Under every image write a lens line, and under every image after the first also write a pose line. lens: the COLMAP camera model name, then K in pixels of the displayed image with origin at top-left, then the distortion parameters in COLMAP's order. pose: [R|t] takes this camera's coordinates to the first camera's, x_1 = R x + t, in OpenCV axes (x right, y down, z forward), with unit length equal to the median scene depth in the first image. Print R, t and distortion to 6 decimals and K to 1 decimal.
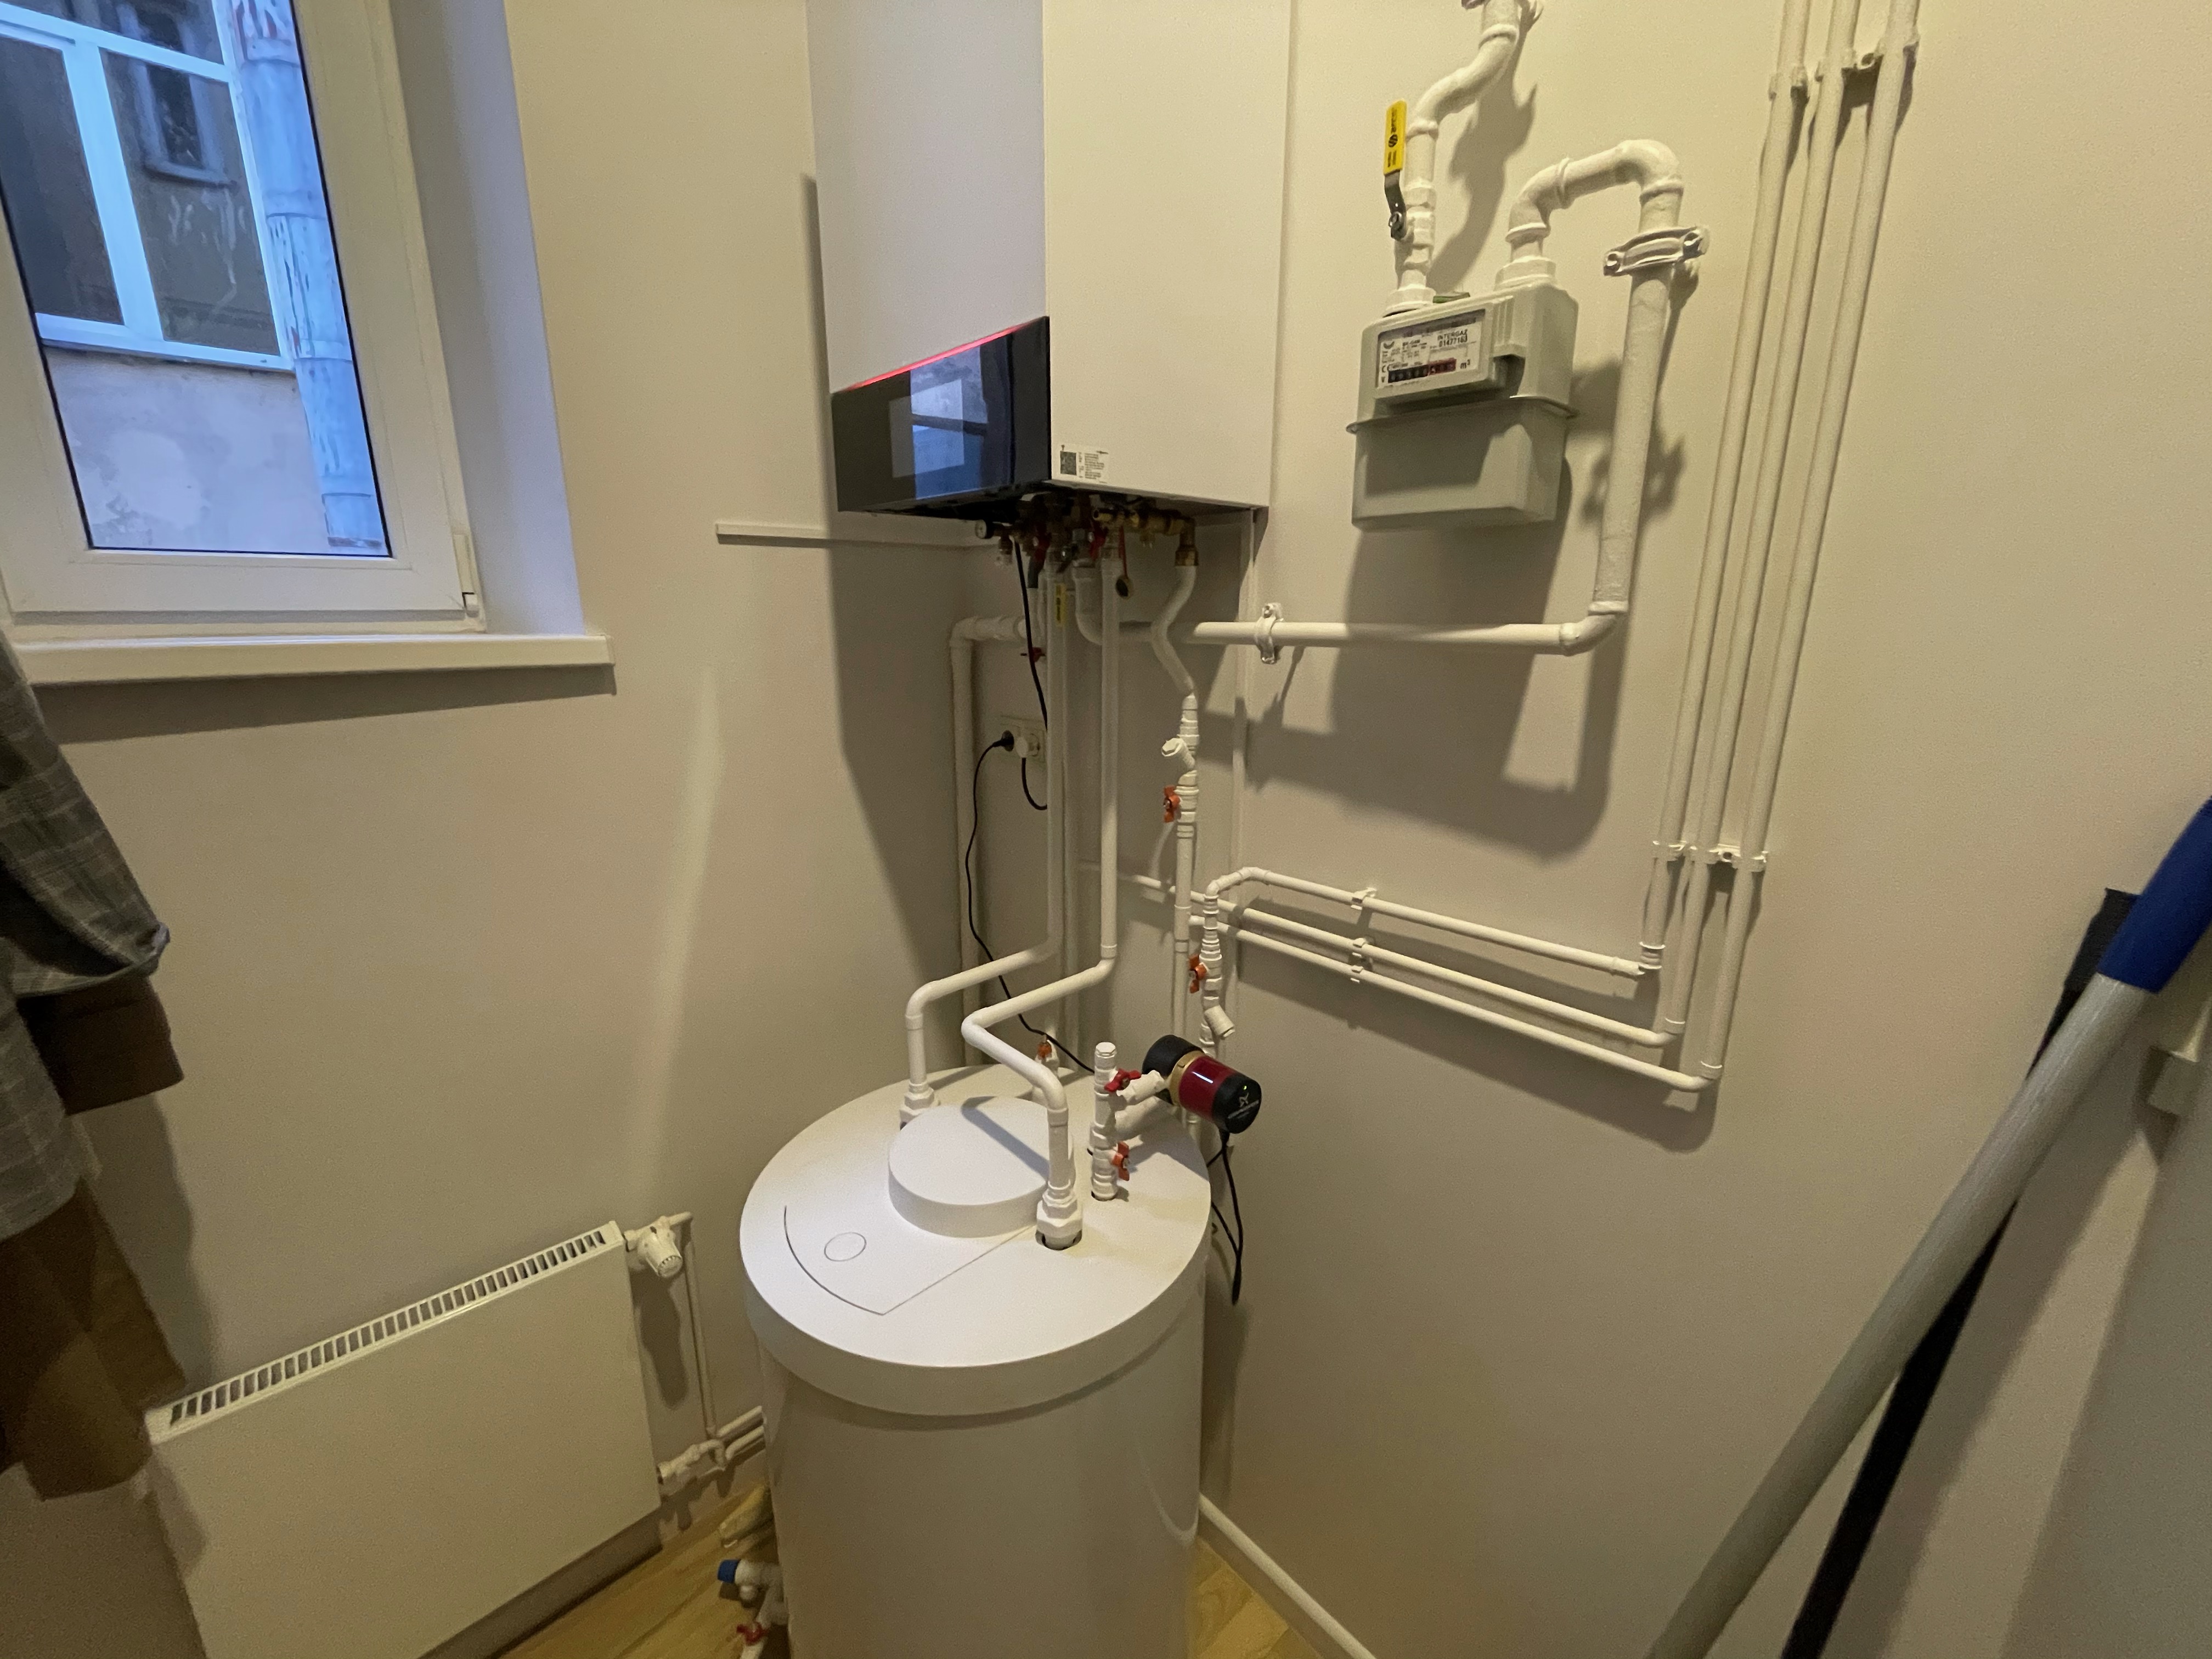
lens RADIAL K [[892.3, 0, 1103.0], [0, 892.3, 820.7], [0, 0, 1]] dist [0.001620, -0.000285]
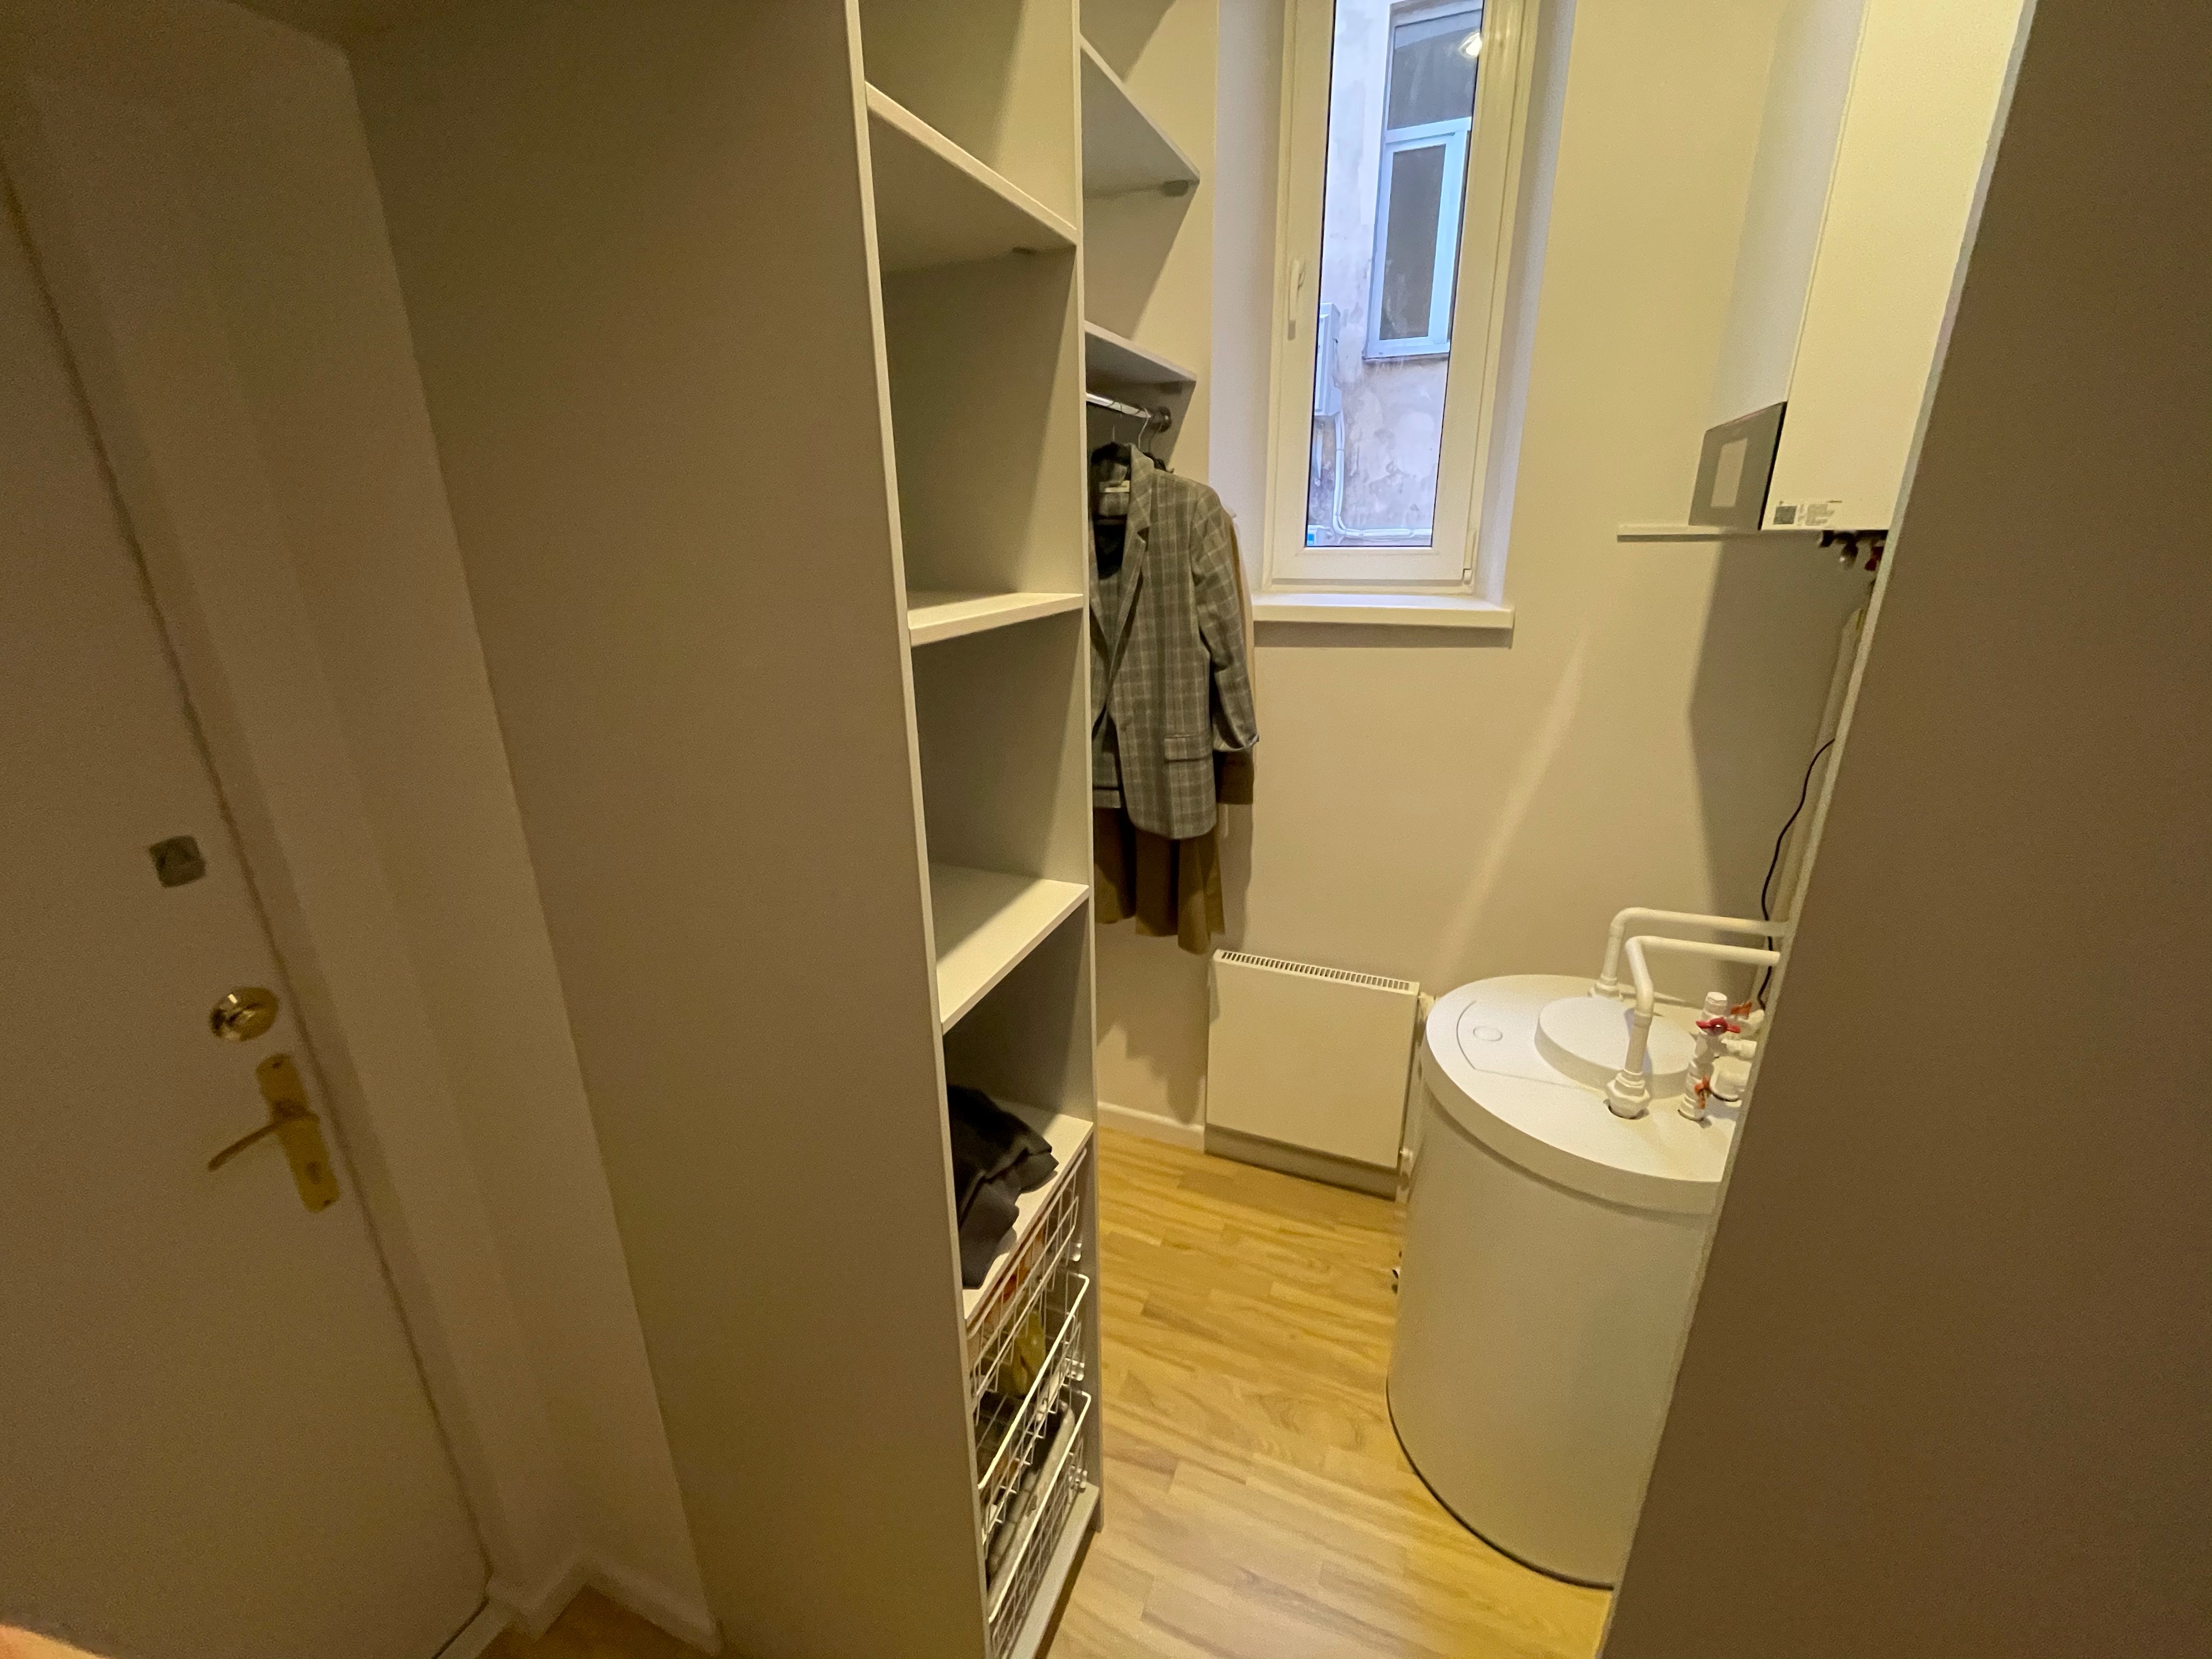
lens RADIAL K [[892.3, 0, 1103.4], [0, 892.3, 824.0], [0, 0, 1]] dist [0.001620, -0.000285]
pose [[0.426256, 0.286656, -0.857983, 0.631395], [-0.200120, 0.954845, 0.219597, -0.066805], [0.882189, 0.078095, 0.464374, -0.310419]]
